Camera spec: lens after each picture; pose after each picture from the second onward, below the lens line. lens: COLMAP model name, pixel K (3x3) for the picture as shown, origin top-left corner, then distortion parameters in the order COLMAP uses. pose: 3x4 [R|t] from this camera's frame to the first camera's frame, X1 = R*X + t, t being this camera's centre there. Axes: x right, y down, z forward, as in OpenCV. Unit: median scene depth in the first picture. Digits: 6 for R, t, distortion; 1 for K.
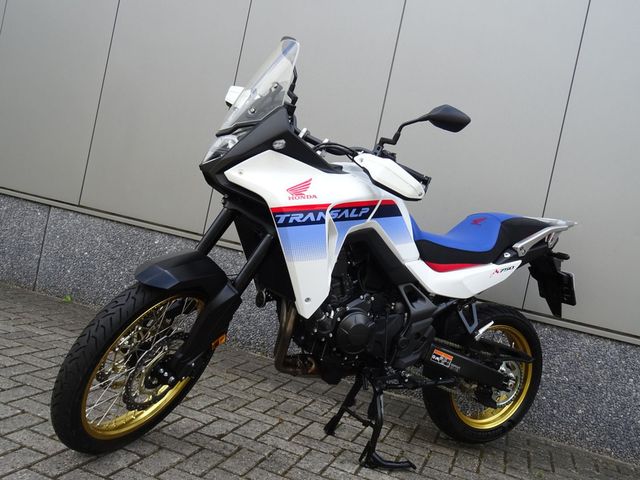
lens RADIAL K [[595.8, 0, 317.5], [0, 595.8, 241.0], [0, 0, 1]] dist [0.021248, 0.000000]
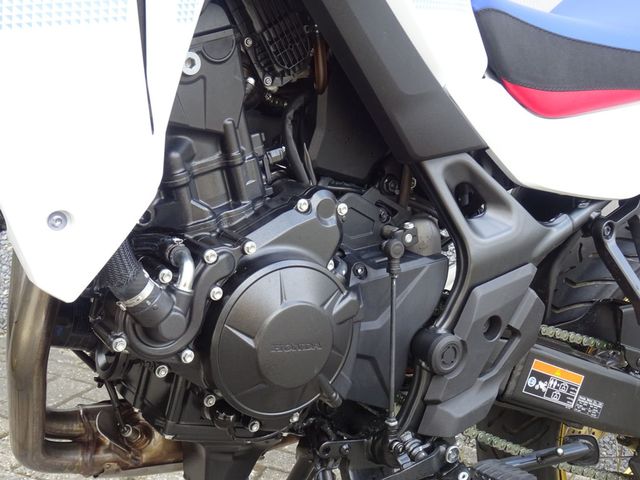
lens RADIAL K [[816.3, 0, 320.0], [0, 816.3, 239.8], [0, 0, 1]] dist [-0.007536, 0.000000]
pose [[0.994958, -0.049066, 0.087472, 0.046654], [0.039532, 0.993410, 0.107579, 0.067575], [-0.092174, -0.103579, 0.990341, 0.605758]]
